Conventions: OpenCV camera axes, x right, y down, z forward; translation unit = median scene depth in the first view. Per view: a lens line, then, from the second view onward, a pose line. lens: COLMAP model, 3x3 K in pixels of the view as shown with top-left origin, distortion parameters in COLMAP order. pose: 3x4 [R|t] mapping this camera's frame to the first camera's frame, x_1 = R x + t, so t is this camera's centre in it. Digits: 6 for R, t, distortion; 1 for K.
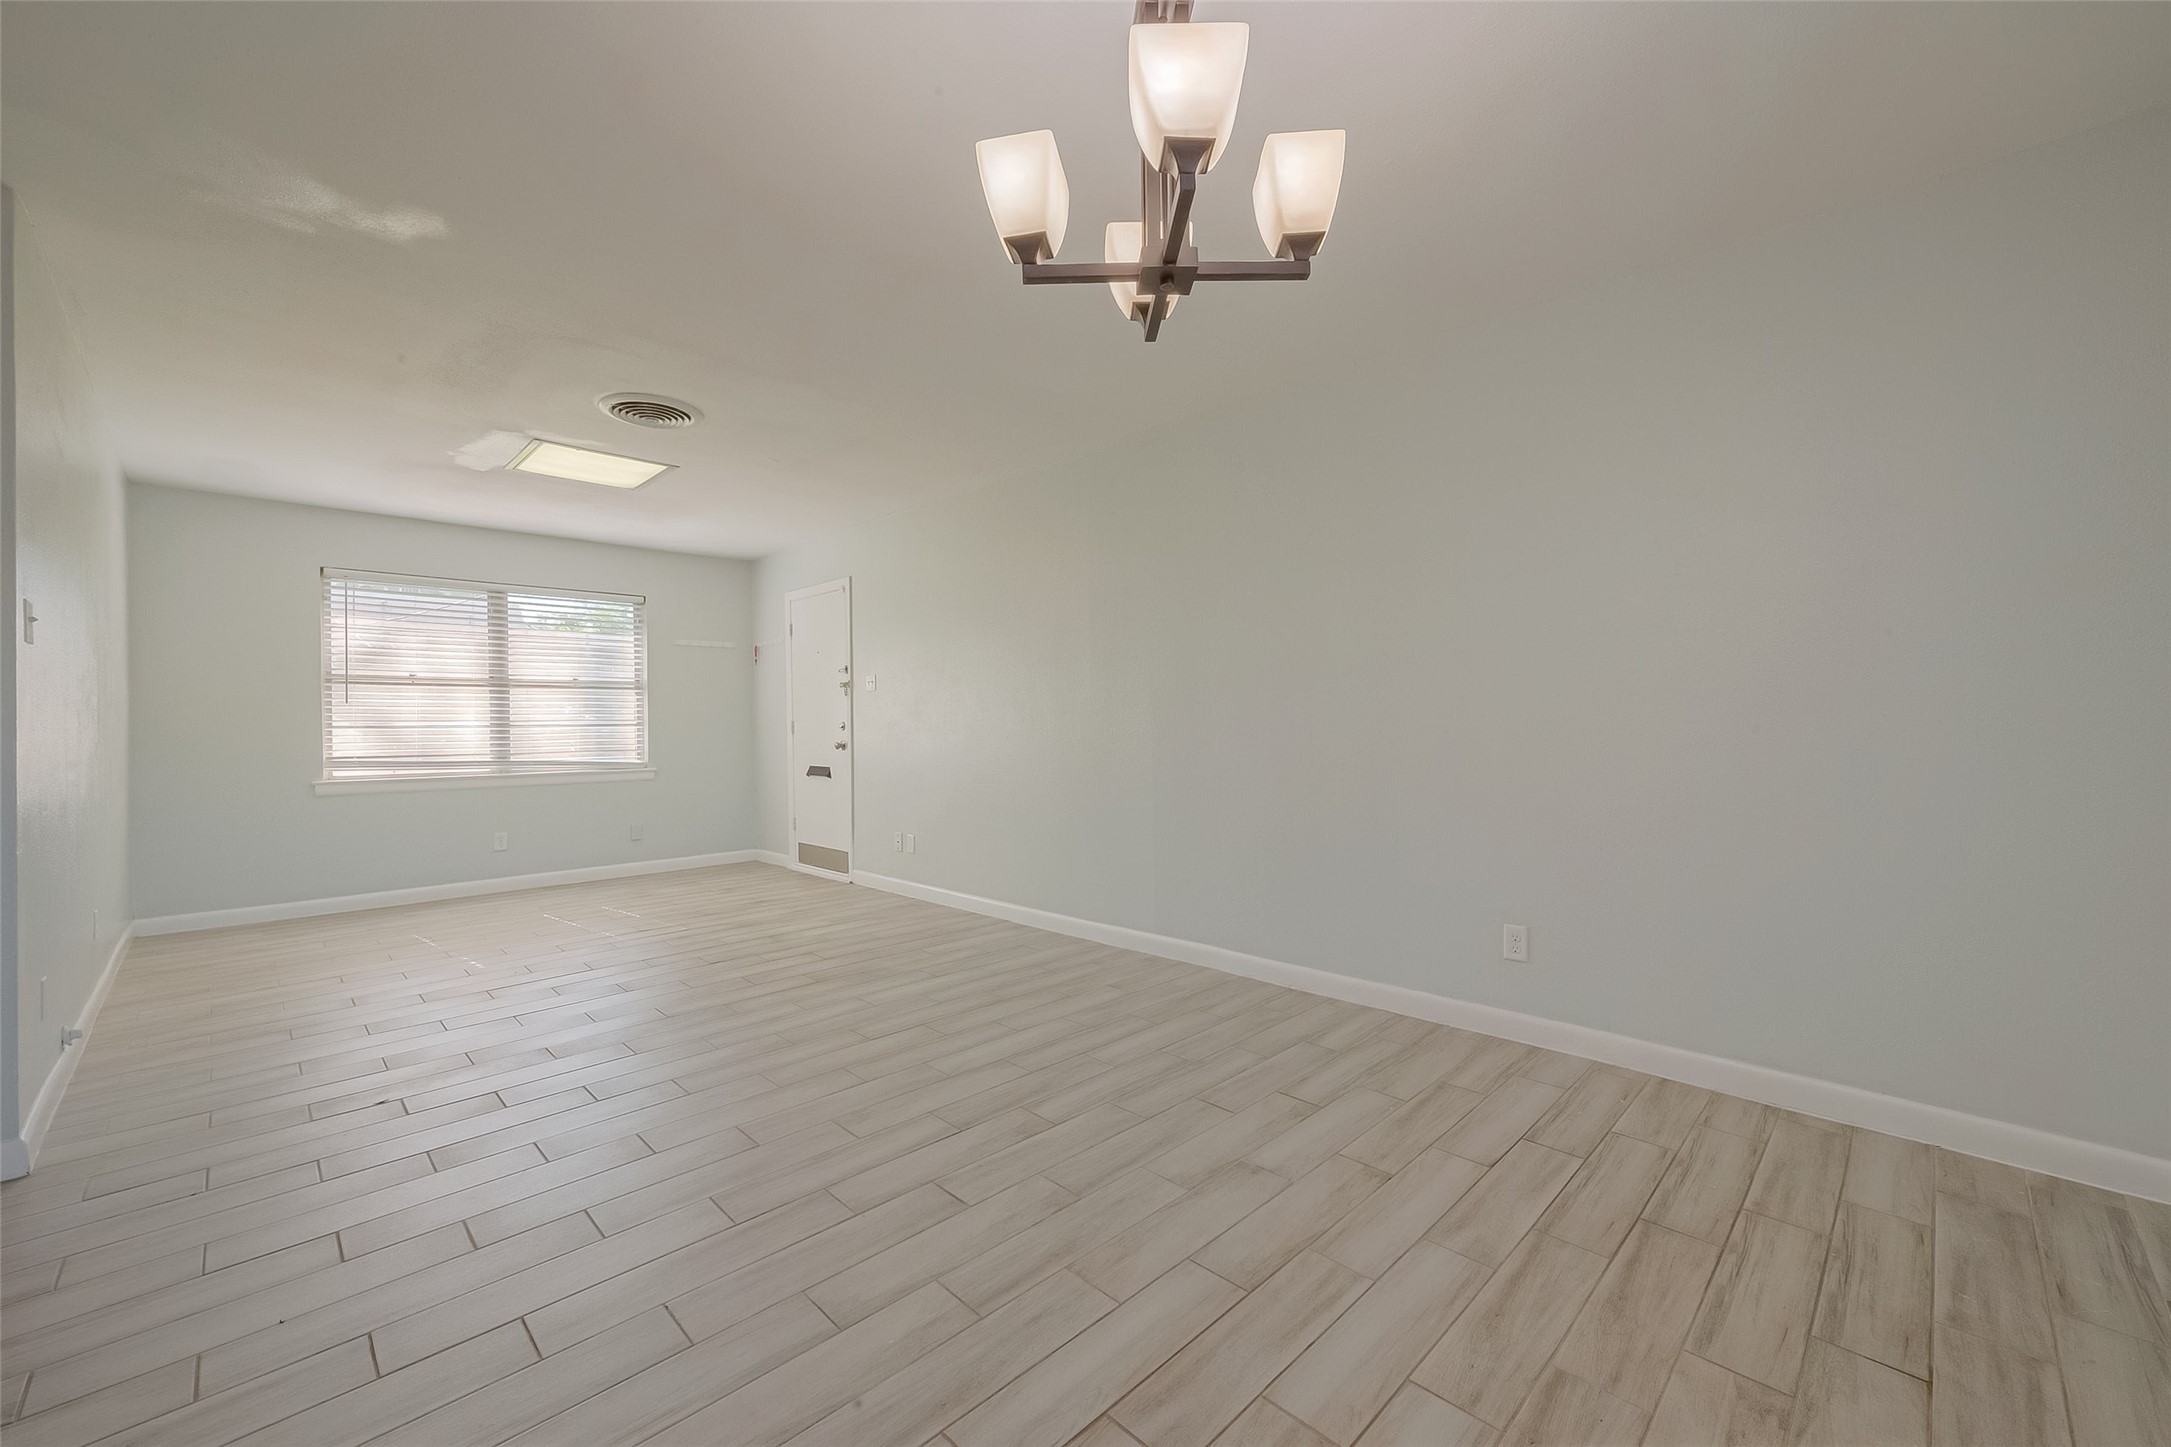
lens RADIAL K [[853.9, 0, 1092.5], [0, 853.9, 722.6], [0, 0, 1]] dist [-0.001725, 0.000668]
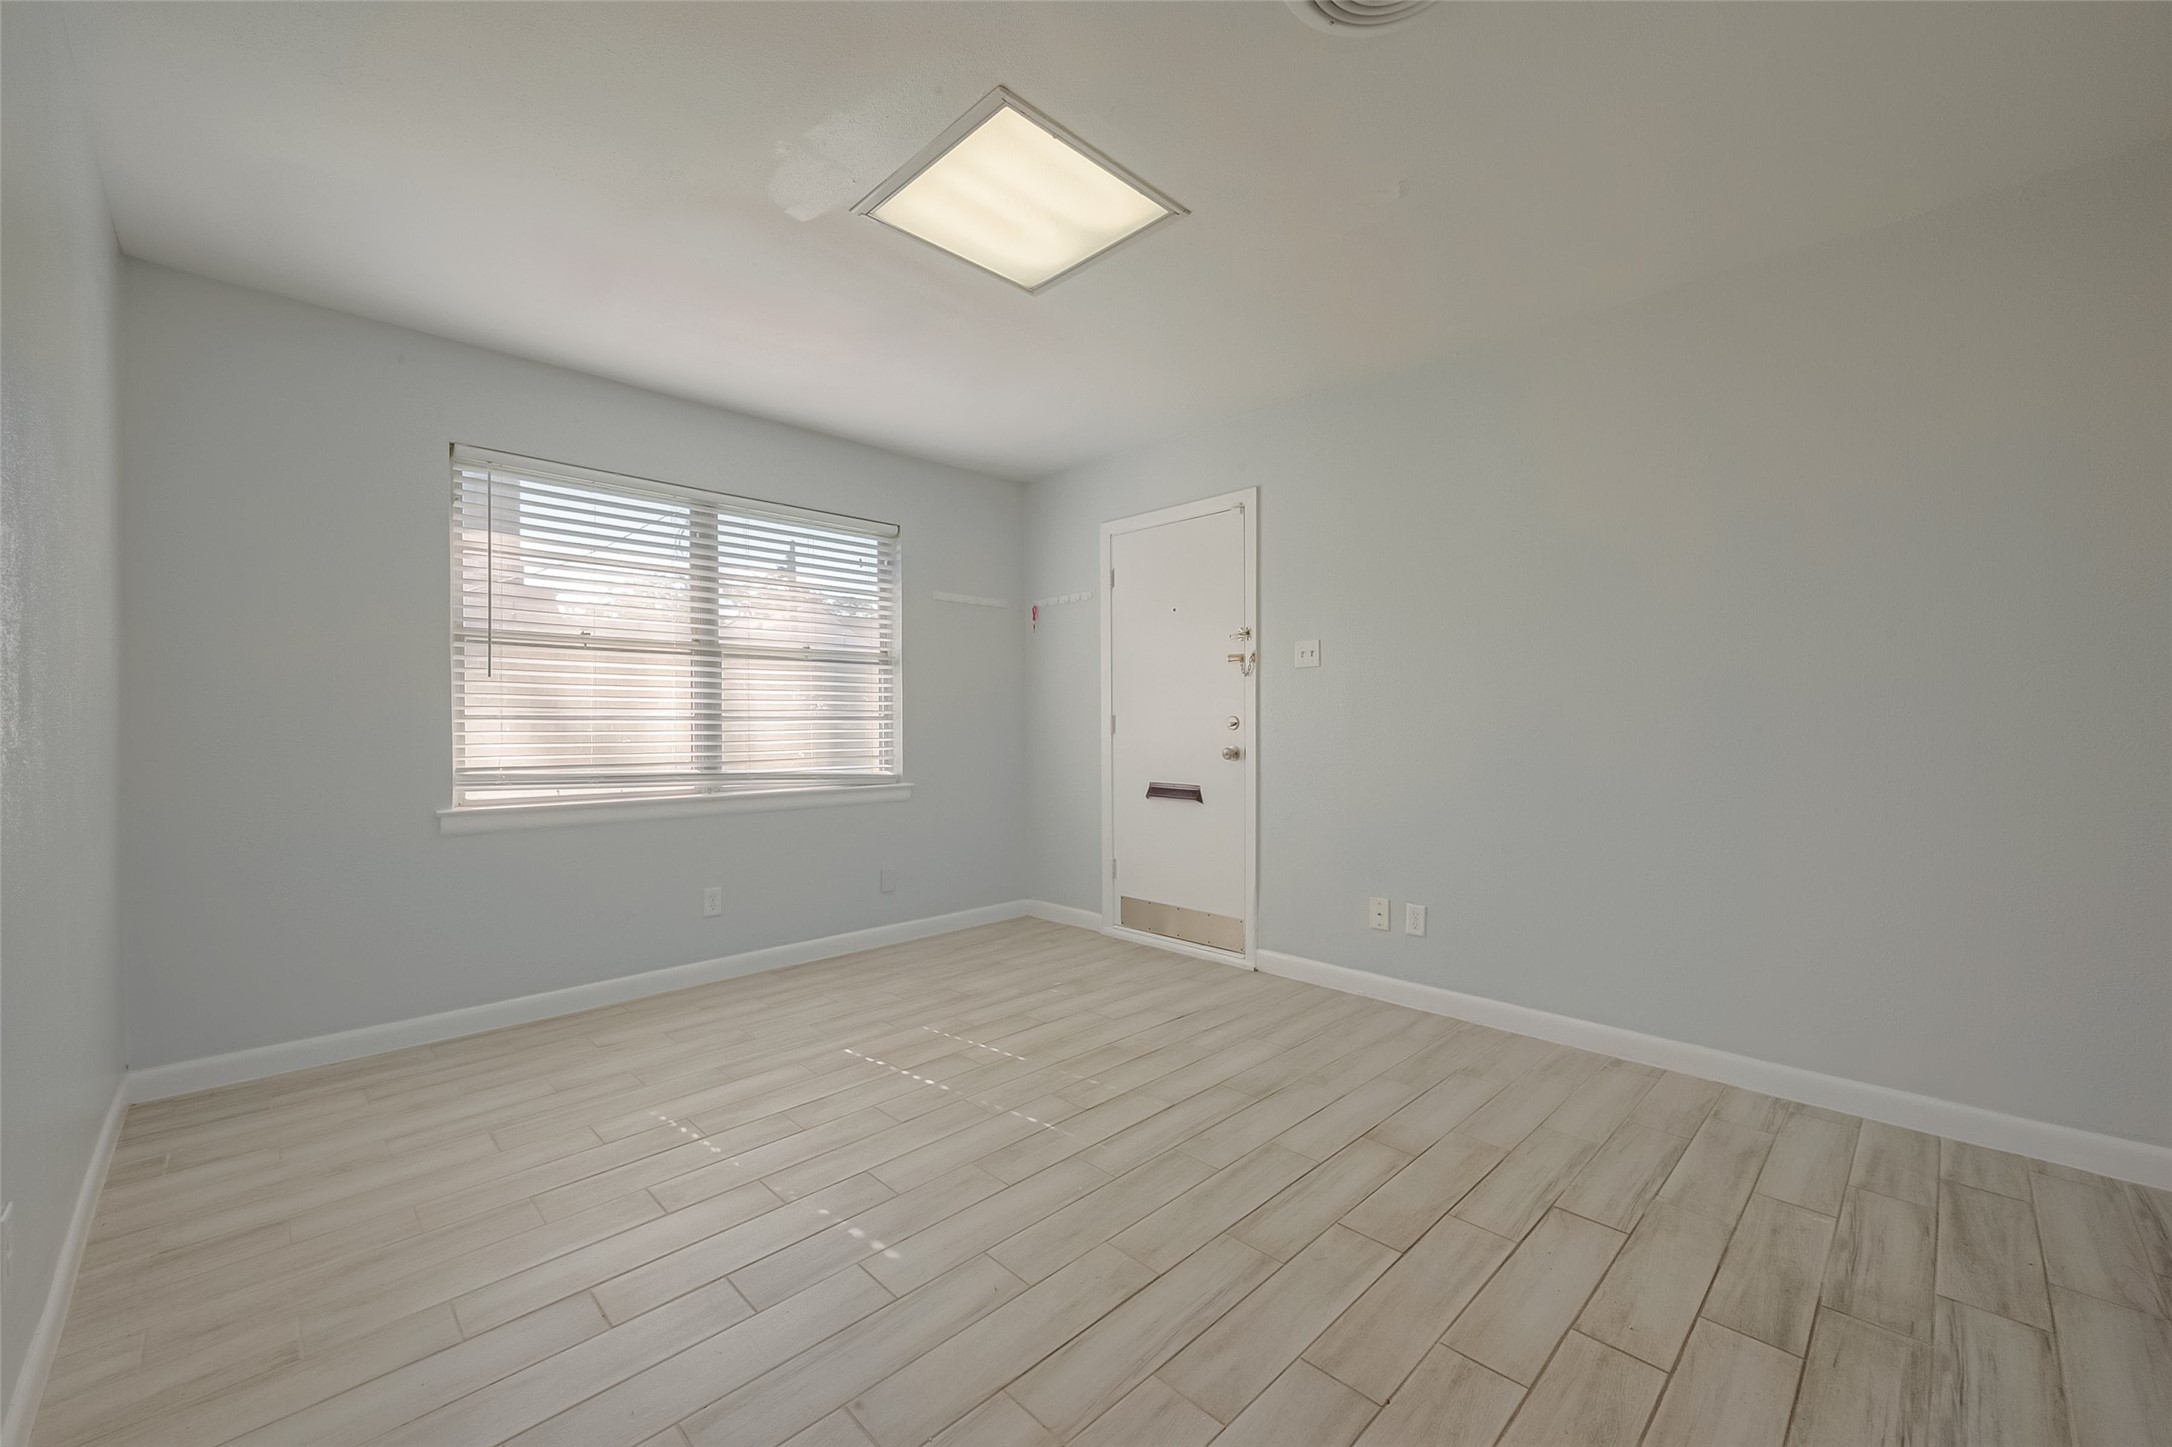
lens RADIAL K [[854.3, 0, 1090.3], [0, 854.3, 727.2], [0, 0, 1]] dist [-0.001725, 0.000668]
pose [[0.999915, 0.008620, -0.009773, -0.426857], [-0.008549, 0.999937, 0.007229, 0.004077], [0.009835, -0.007144, 0.999926, 0.389683]]
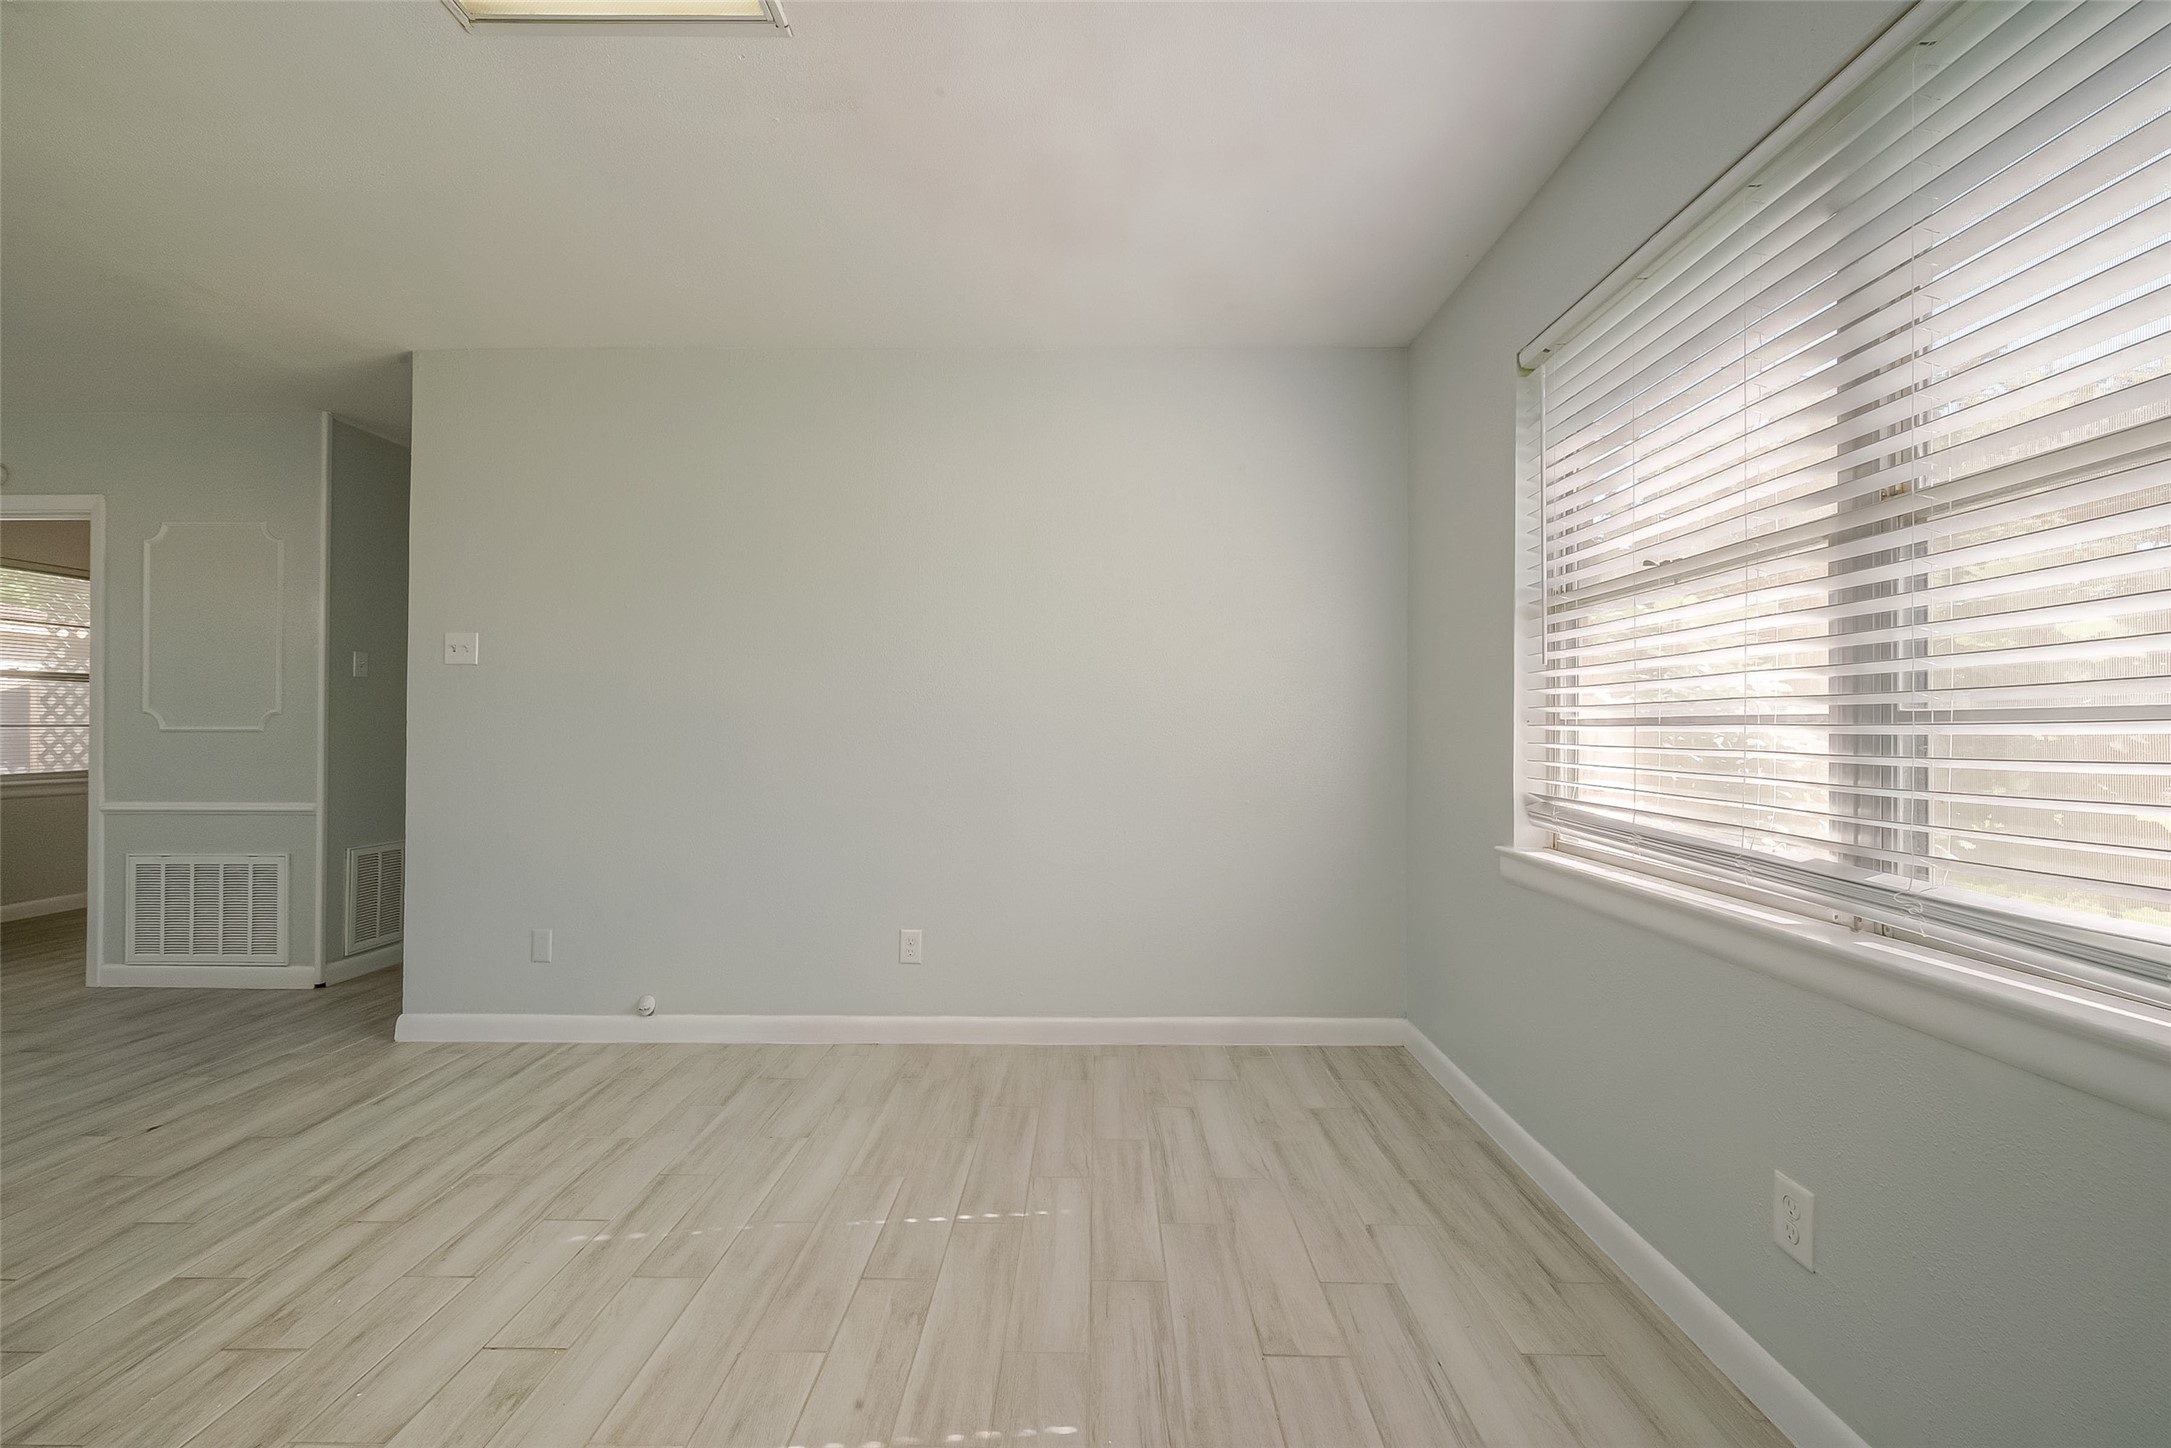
lens RADIAL K [[853.9, 0, 1091.0], [0, 853.9, 720.8], [0, 0, 1]] dist [-0.001725, 0.000668]
pose [[-0.716030, 0.001305, -0.698068, -0.412569], [0.007936, 0.999949, -0.006270, 0.004901], [0.698024, -0.010029, -0.716004, 1.075888]]
